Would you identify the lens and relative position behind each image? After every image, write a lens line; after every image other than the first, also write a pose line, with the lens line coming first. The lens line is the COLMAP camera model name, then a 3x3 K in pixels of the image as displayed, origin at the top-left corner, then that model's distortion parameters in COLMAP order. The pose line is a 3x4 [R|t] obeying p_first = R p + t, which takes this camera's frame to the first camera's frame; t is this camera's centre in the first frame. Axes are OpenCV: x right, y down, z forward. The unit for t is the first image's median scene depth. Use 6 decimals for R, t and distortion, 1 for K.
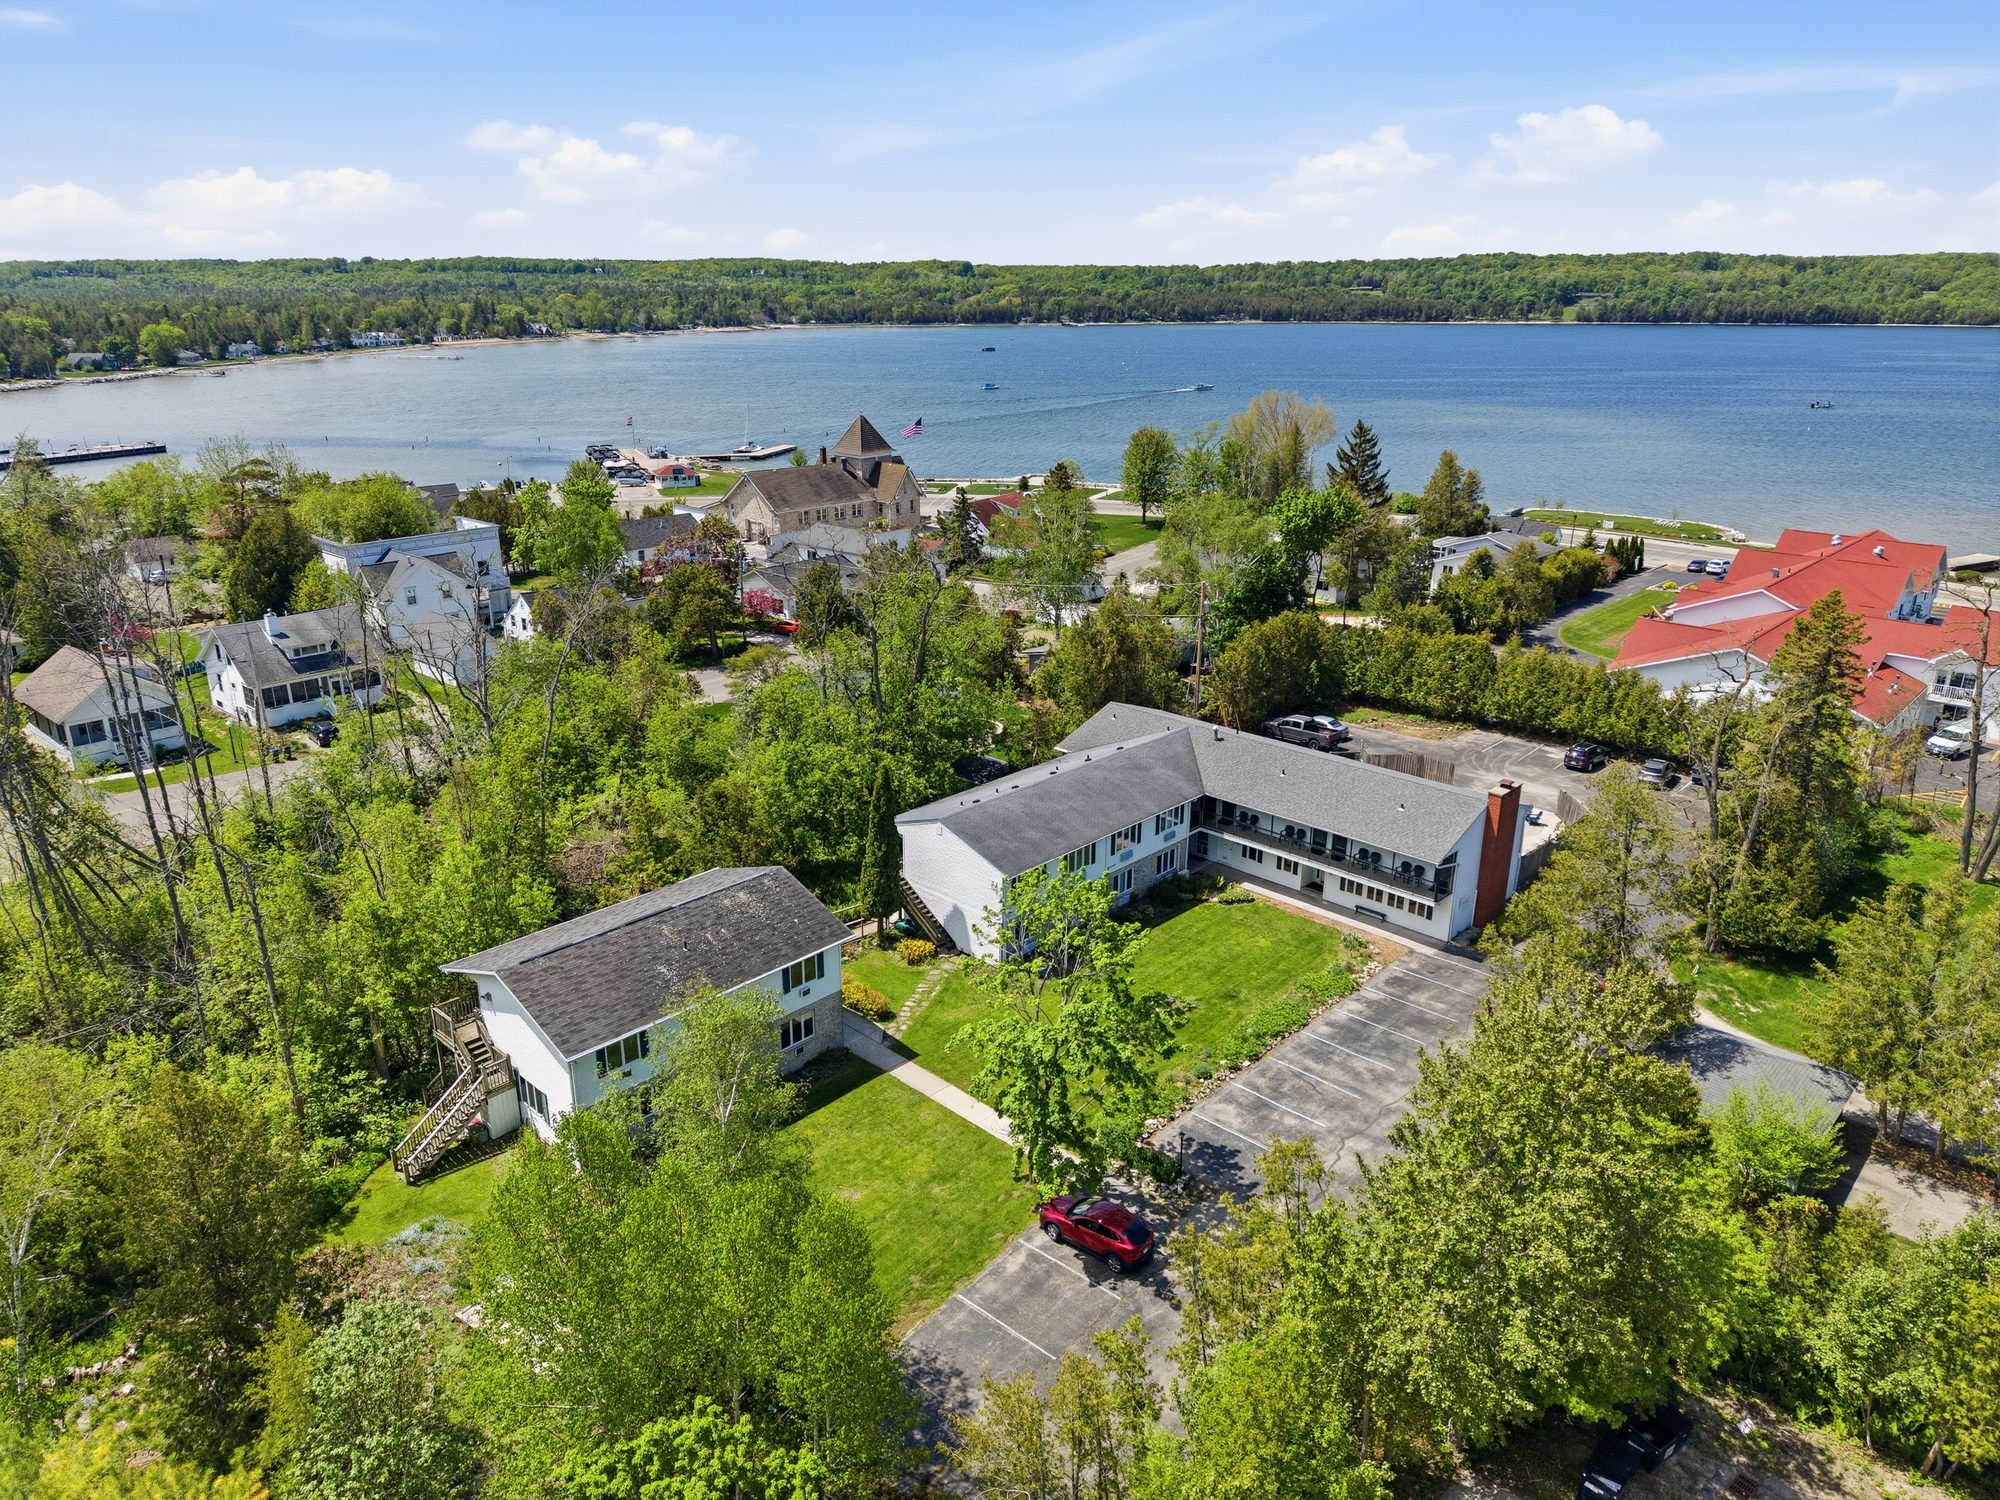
lens RADIAL K [[1336.6, 0, 997.8], [0, 1336.6, 751.3], [0, 0, 1]] dist [0.022783, -0.021298]
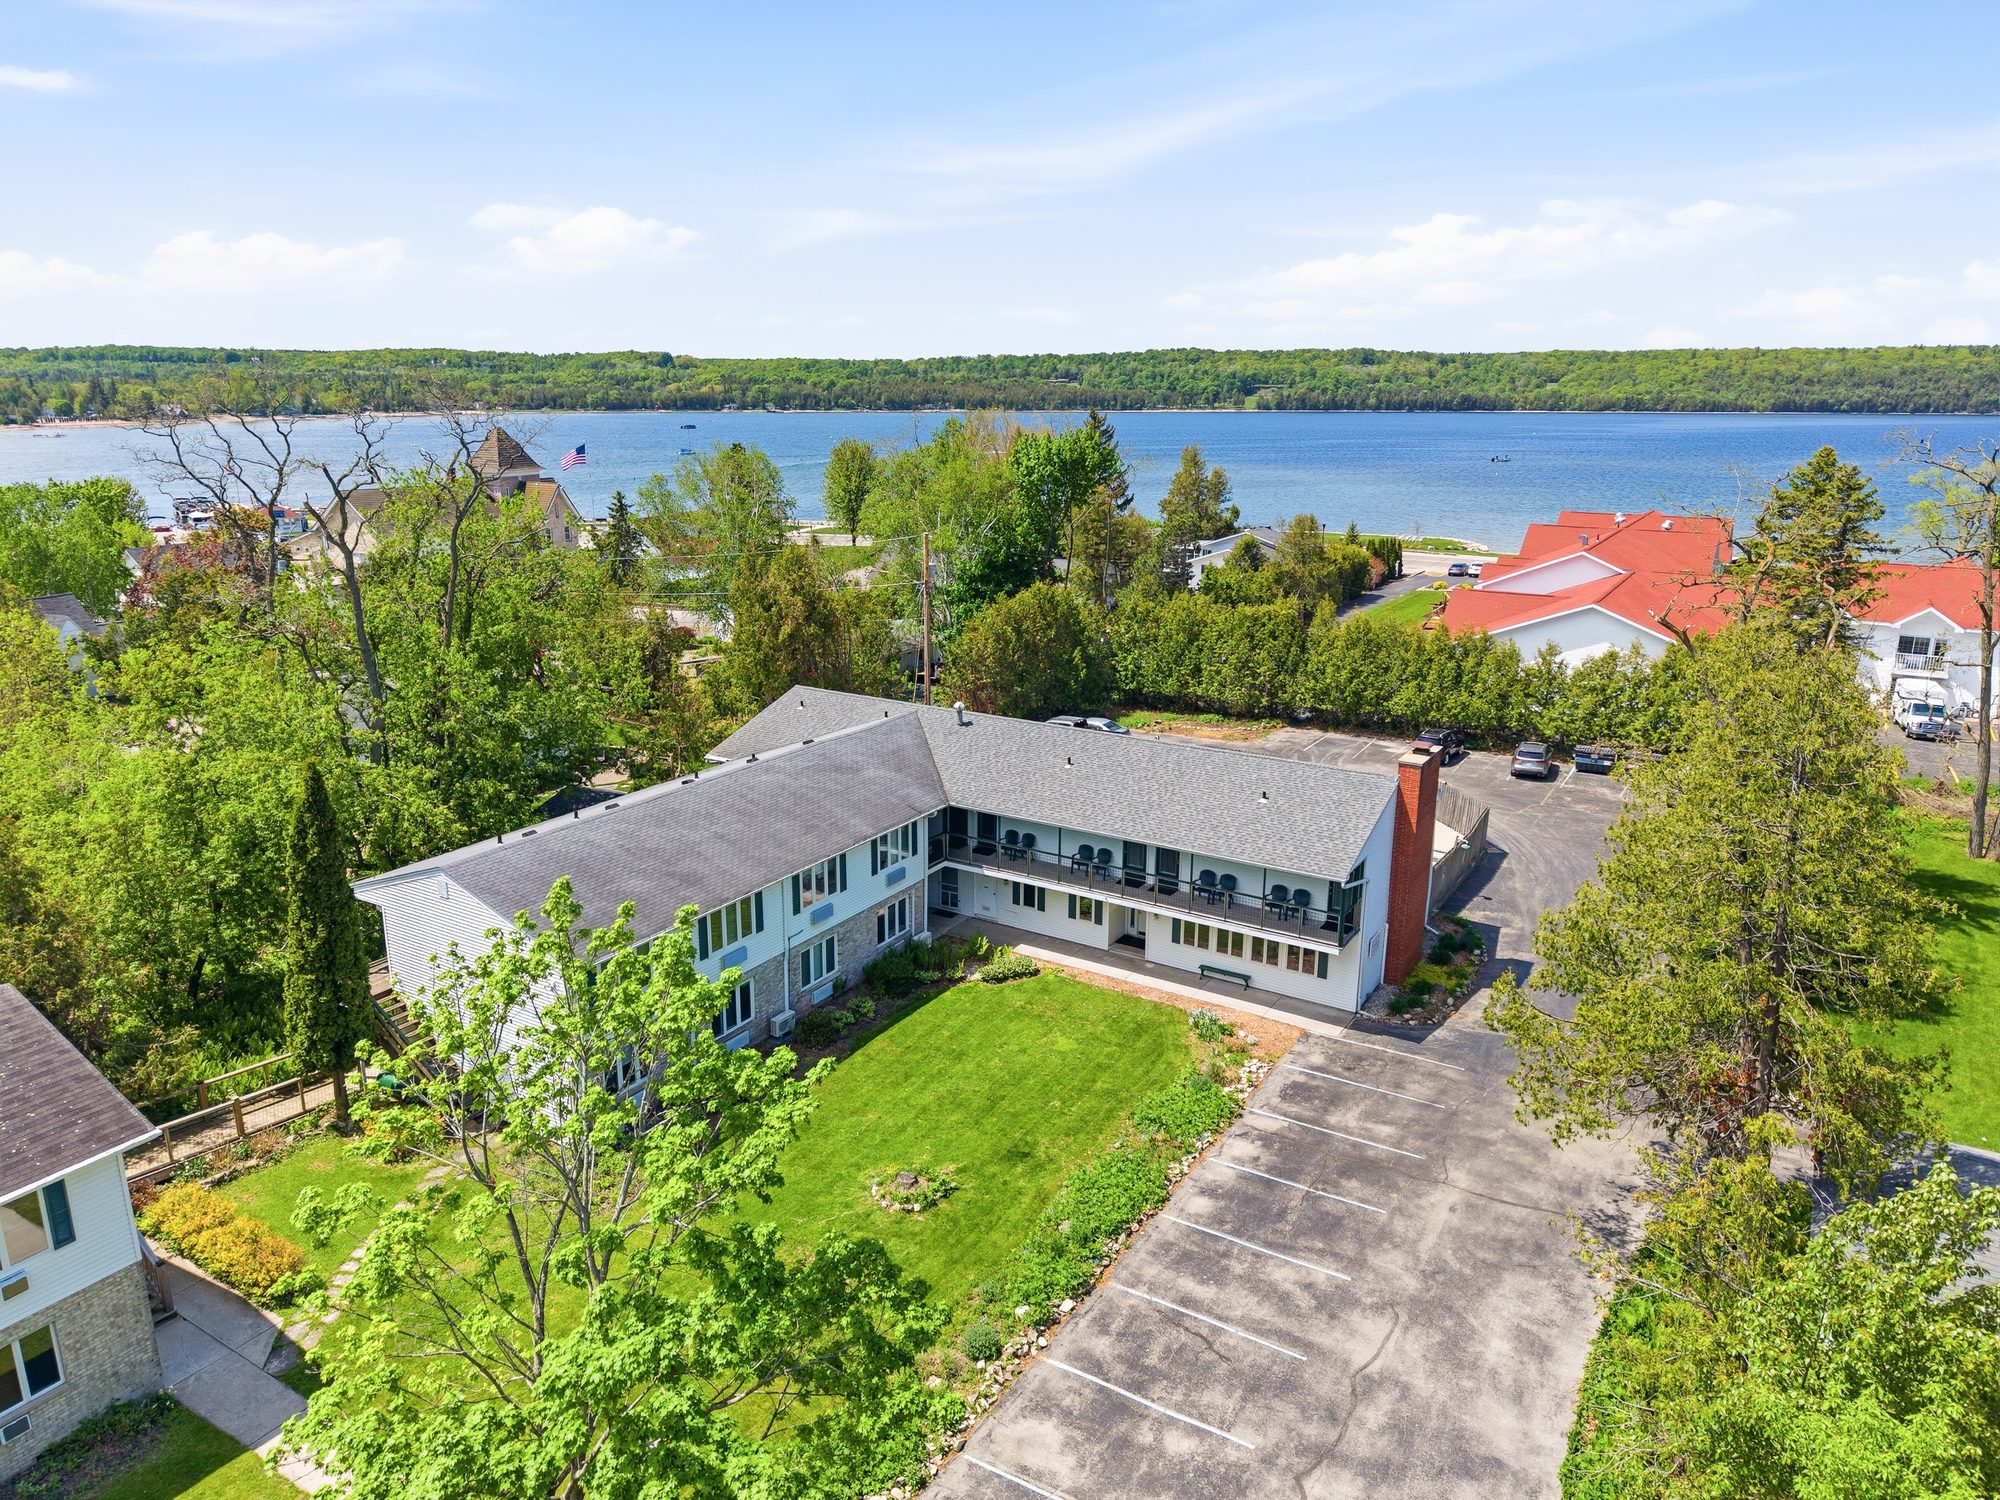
lens RADIAL K [[1336.6, 0, 997.8], [0, 1336.6, 751.3], [0, 0, 1]] dist [0.022783, -0.021298]
pose [[0.978363, -0.053281, 0.199915, 0.034516], [0.067109, 0.995752, -0.063037, 0.028736], [-0.195708, 0.075089, 0.977783, 0.239108]]
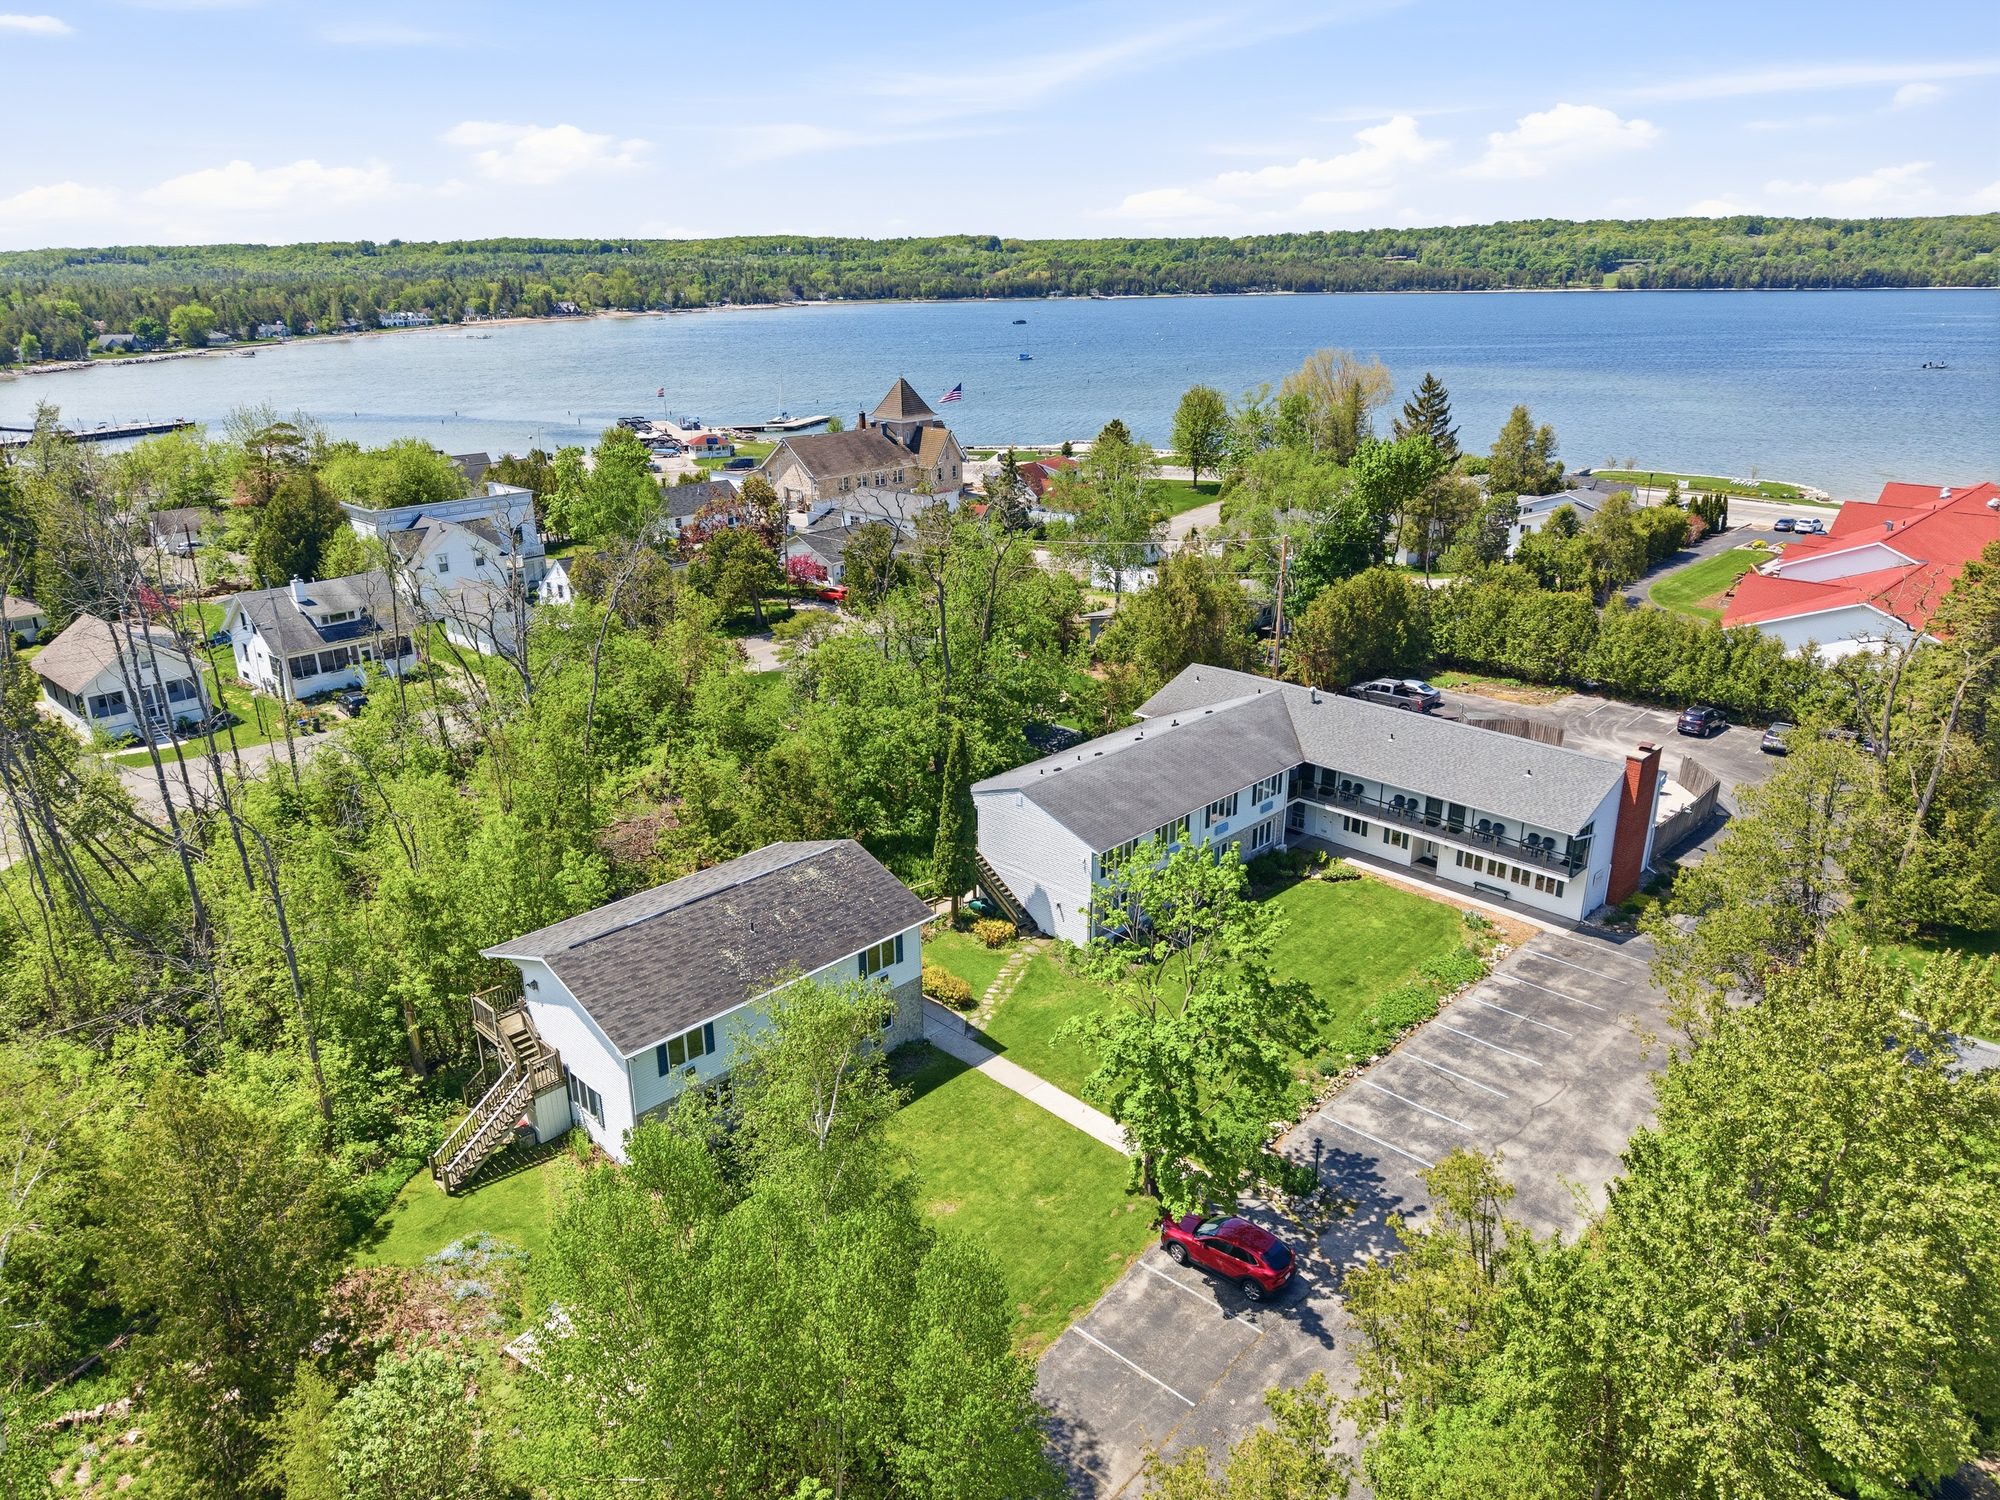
lens RADIAL K [[1336.6, 0, 997.8], [0, 1336.6, 751.3], [0, 0, 1]] dist [0.022783, -0.021298]
pose [[0.999765, -0.005136, -0.021044, -0.021511], [0.005453, 0.999872, 0.015044, 0.006311], [0.020964, -0.015156, 0.999665, 0.048040]]
